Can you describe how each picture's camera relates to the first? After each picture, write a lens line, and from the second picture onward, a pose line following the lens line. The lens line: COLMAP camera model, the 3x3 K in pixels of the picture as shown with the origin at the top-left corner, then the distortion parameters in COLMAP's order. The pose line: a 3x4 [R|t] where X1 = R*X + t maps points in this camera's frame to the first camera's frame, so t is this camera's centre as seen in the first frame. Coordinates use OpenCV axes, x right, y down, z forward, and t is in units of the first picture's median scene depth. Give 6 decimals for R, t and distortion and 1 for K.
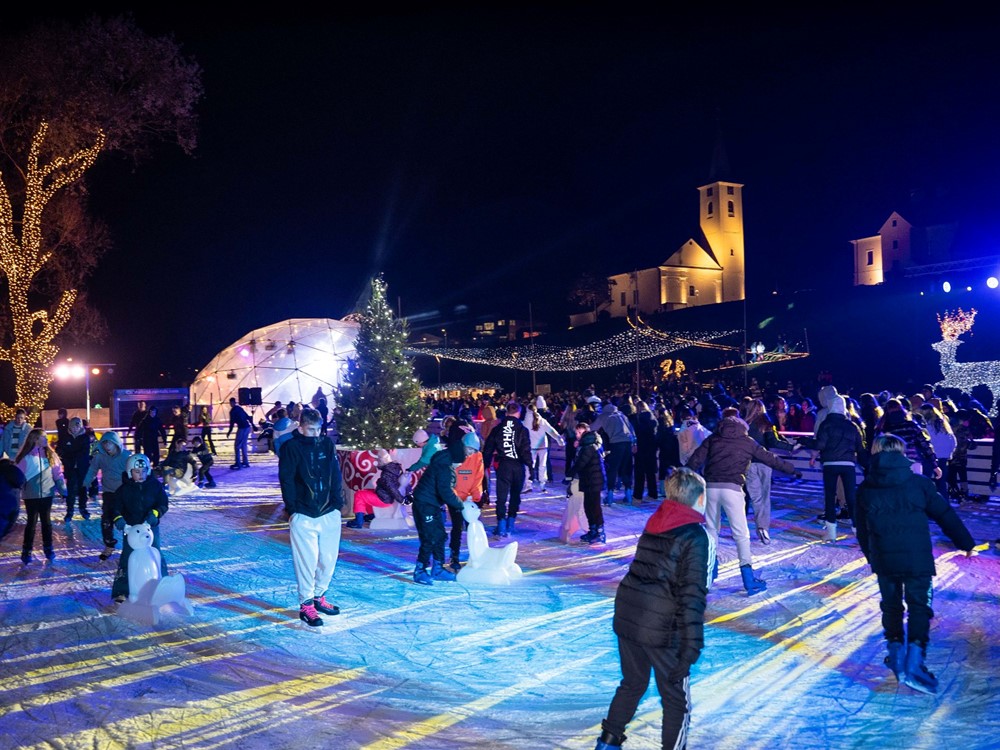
lens RADIAL K [[1011.6, 0, 500.0], [0, 1011.6, 375.0], [0, 0, 1]] dist [-0.006856, -0.006038]
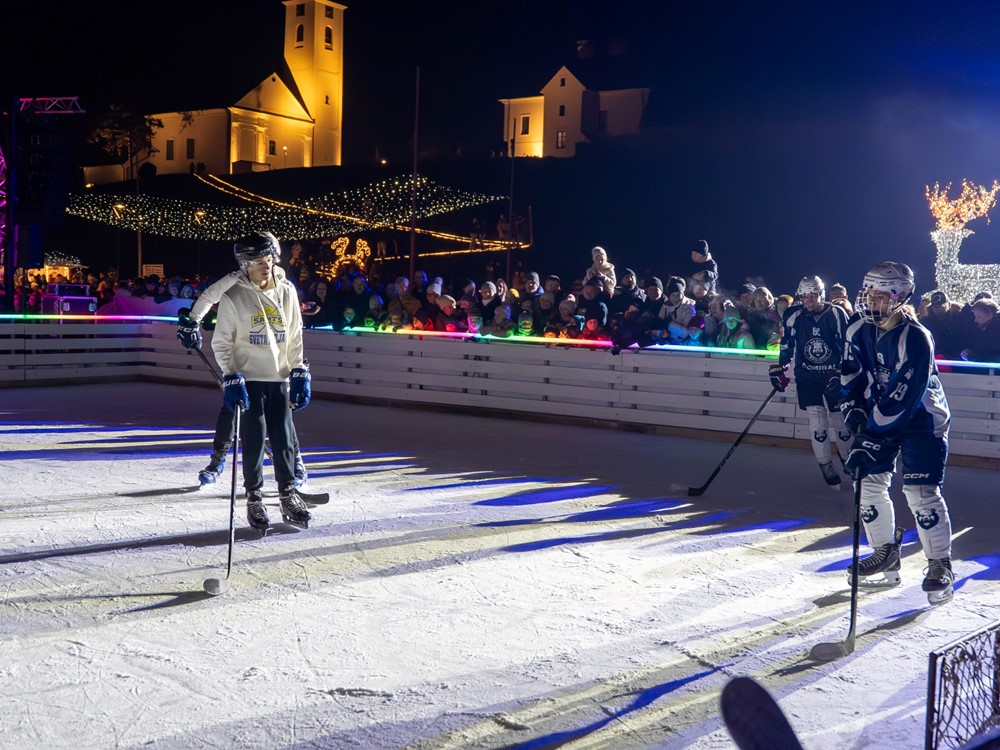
lens RADIAL K [[1271.4, 0, 500.0], [0, 1271.4, 375.0], [0, 0, 1]] dist [0.010466, -0.032909]
pose [[0.897101, 0.023256, 0.441213, -0.056662], [-0.058290, 0.996115, 0.066015, 0.007194], [-0.437964, -0.084940, 0.894971, 0.120822]]
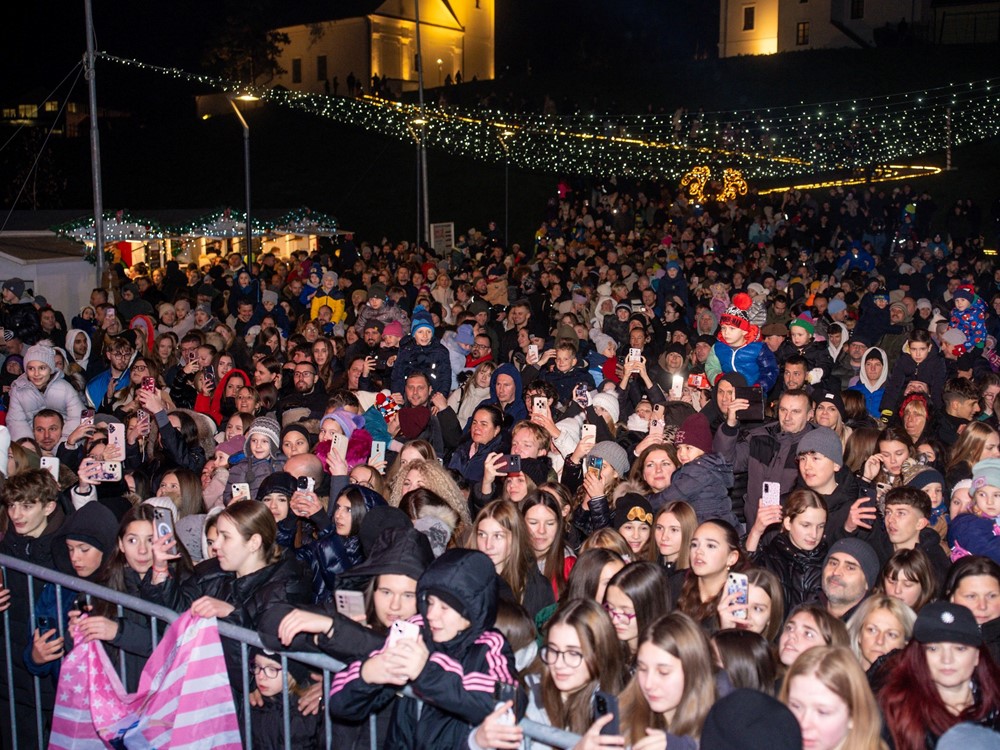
lens RADIAL K [[1271.4, 0, 500.0], [0, 1271.4, 375.0], [0, 0, 1]] dist [0.010466, -0.032909]
pose [[0.918983, -0.028047, 0.393299, -0.063824], [-0.023083, 0.991930, 0.124670, 0.003851], [-0.393622, -0.123648, 0.910919, 0.284719]]
